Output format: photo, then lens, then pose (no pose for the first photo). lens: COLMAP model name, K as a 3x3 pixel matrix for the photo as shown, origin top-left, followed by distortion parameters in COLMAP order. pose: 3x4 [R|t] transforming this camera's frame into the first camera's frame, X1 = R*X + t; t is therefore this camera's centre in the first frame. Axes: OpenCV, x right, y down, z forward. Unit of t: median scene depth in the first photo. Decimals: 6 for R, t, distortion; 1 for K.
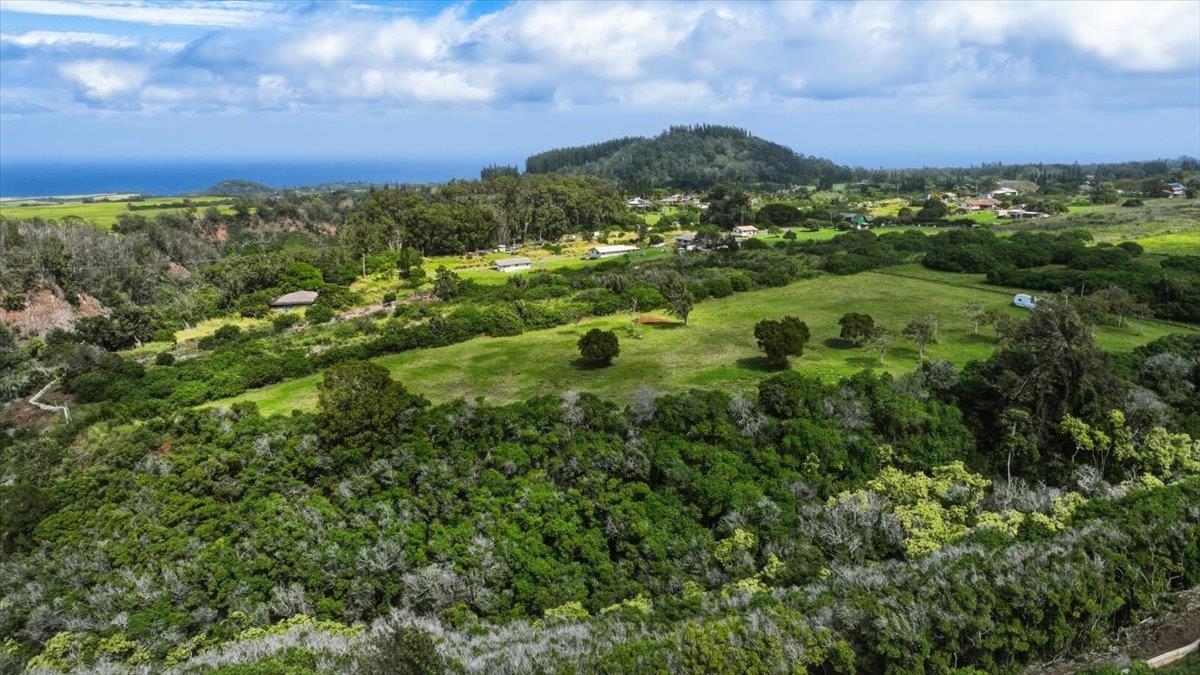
lens RADIAL K [[793.7, 0, 620.6], [0, 793.7, 337.2], [0, 0, 1]] dist [-0.000365, 0.000062]
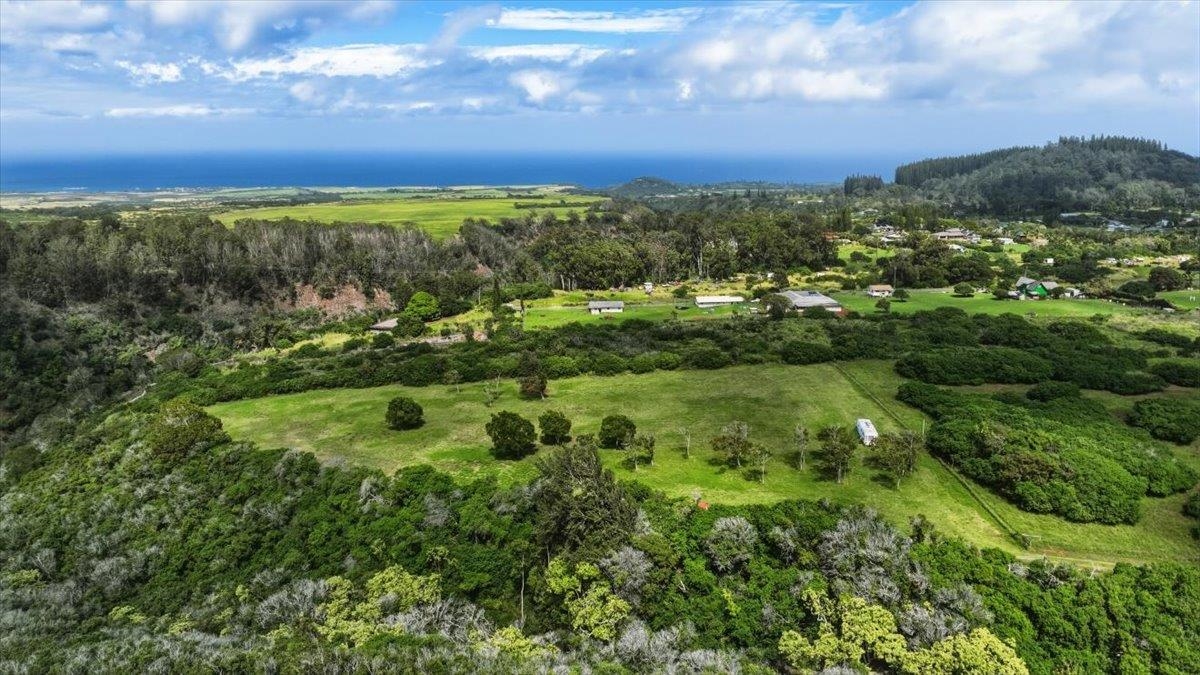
lens RADIAL K [[841.3, 0, 600.0], [0, 841.3, 337.5], [0, 0, 1]] dist [0.002766, 0.012721]
pose [[0.871426, 0.116237, -0.476557, 0.063143], [-0.119996, 0.992516, 0.022661, -0.012658], [0.475624, 0.037438, 0.878852, 0.004519]]
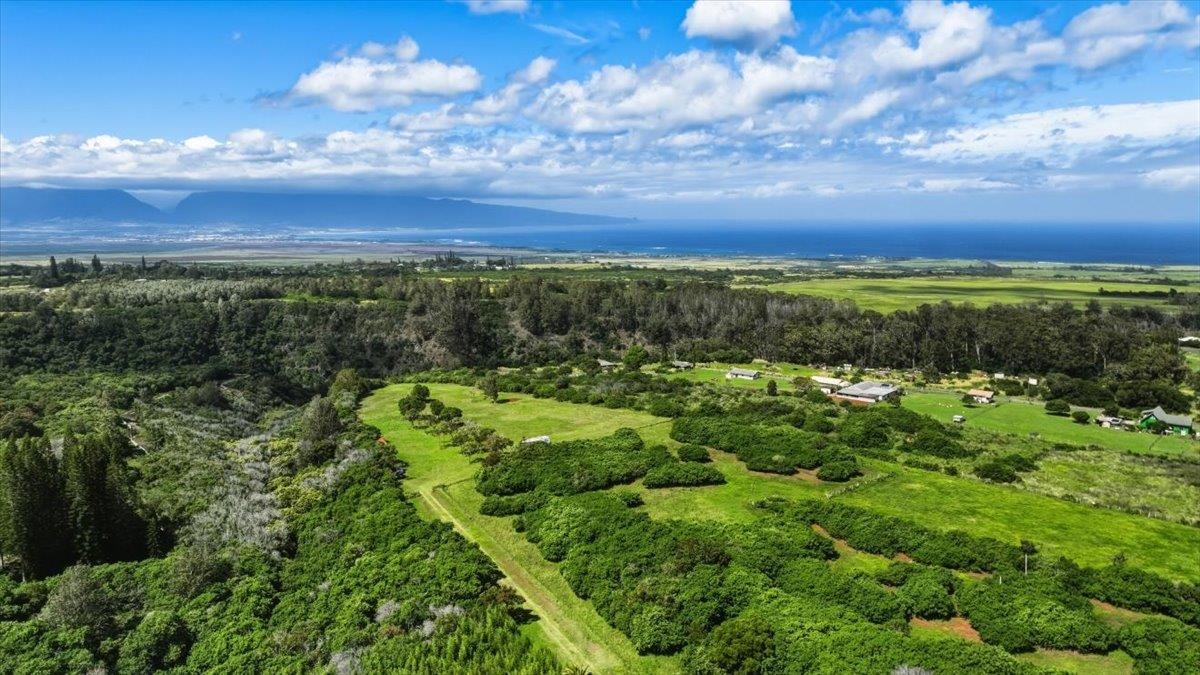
lens RADIAL K [[841.3, 0, 600.0], [0, 841.3, 337.5], [0, 0, 1]] dist [0.002766, 0.012721]
pose [[0.260112, 0.146893, -0.954340, 0.186506], [-0.229085, 0.969529, 0.086792, -0.036820], [0.938010, 0.196049, 0.285837, 0.065696]]
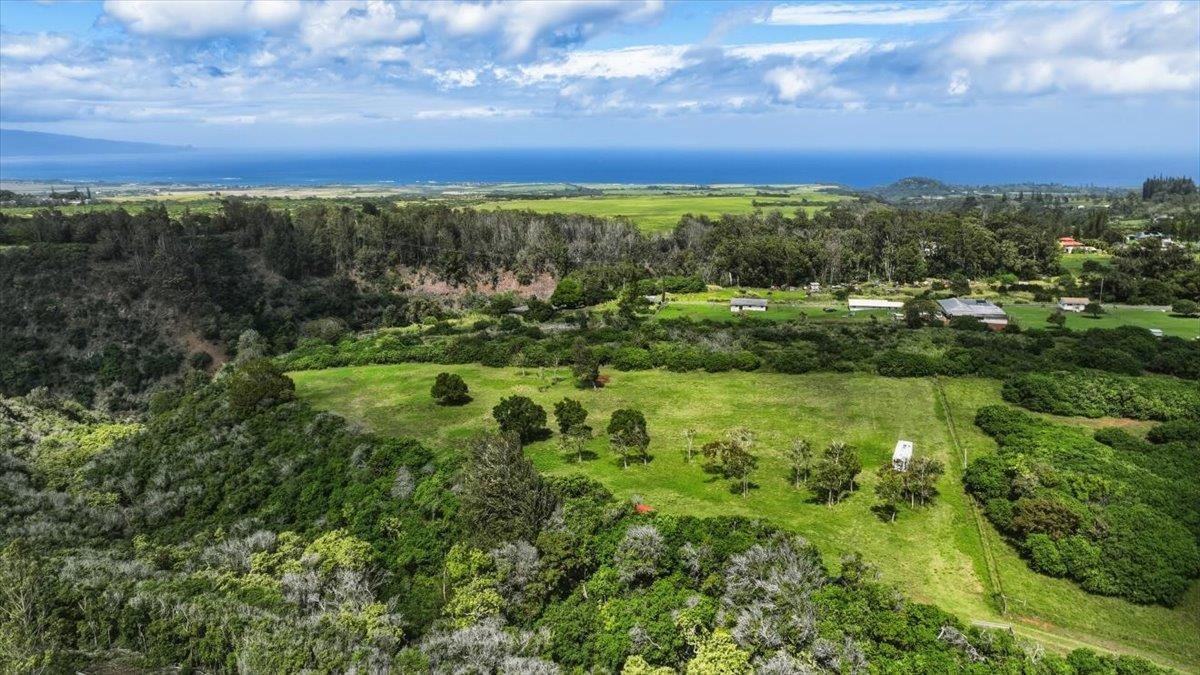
lens RADIAL K [[841.3, 0, 600.0], [0, 841.3, 337.5], [0, 0, 1]] dist [0.002766, 0.012721]
pose [[0.681446, 0.171771, -0.711426, 0.081319], [-0.175807, 0.982024, 0.068707, -0.015258], [0.710439, 0.078254, 0.699395, 0.023456]]
